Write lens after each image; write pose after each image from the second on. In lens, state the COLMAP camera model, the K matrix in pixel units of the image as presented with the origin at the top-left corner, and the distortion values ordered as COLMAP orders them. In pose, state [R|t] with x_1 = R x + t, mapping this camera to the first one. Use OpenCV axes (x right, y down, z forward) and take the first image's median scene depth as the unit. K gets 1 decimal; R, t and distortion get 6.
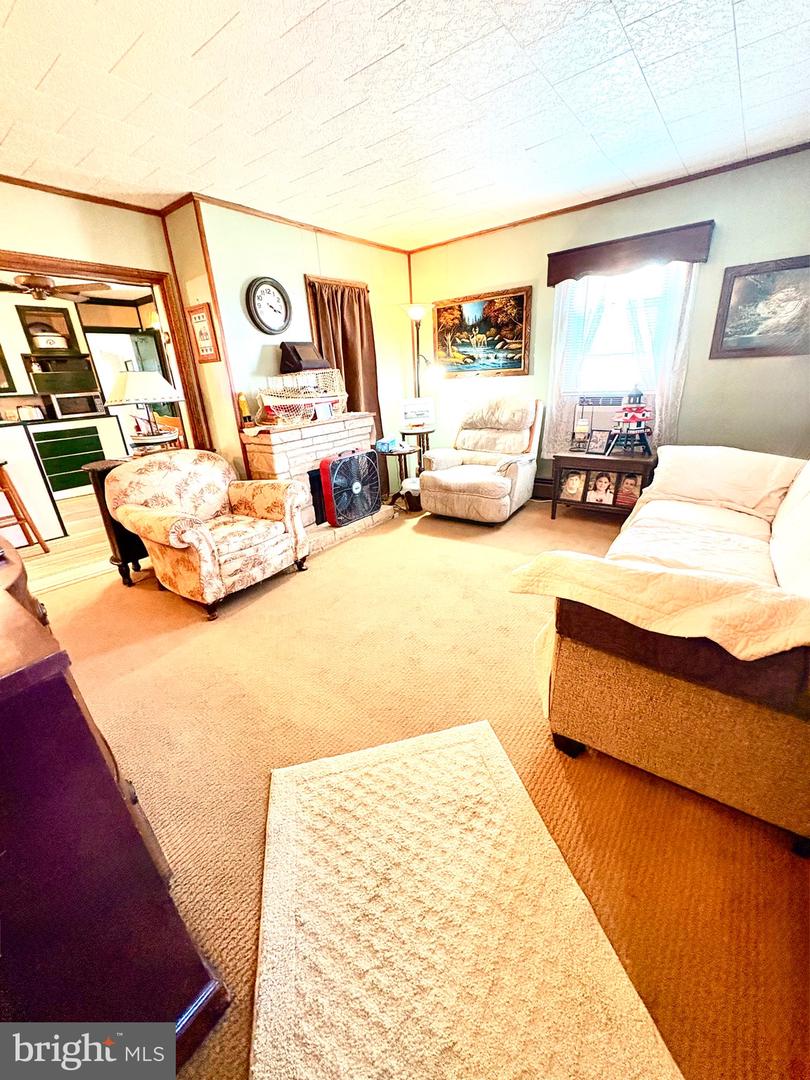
lens RADIAL K [[430.1, 0, 405.5], [0, 430.1, 543.0], [0, 0, 1]] dist [0.000361, 0.000016]
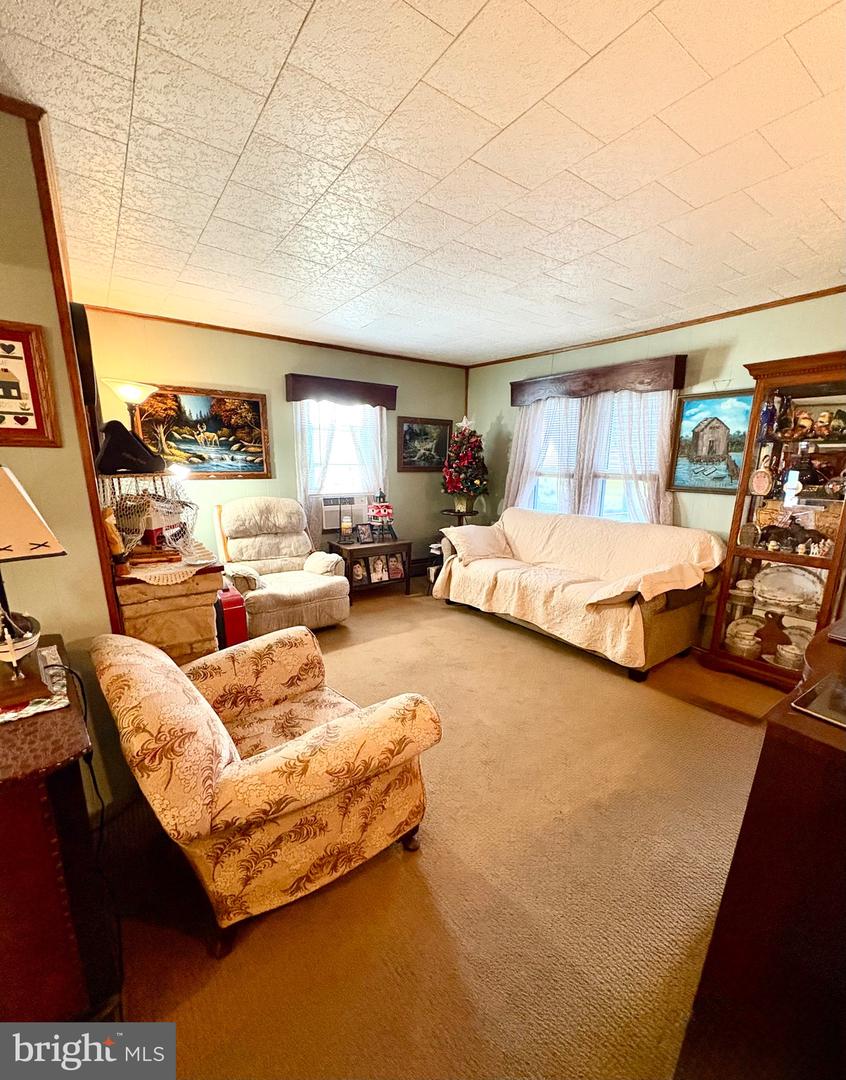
lens RADIAL K [[450.3, 0, 428.3], [0, 450.3, 563.9], [0, 0, 1]] dist [-0.000410, -0.000055]
pose [[0.287120, -0.164666, 0.943635, -0.625473], [0.323225, 0.943991, 0.066380, -0.160271], [-0.901714, 0.285947, 0.324263, 0.402548]]
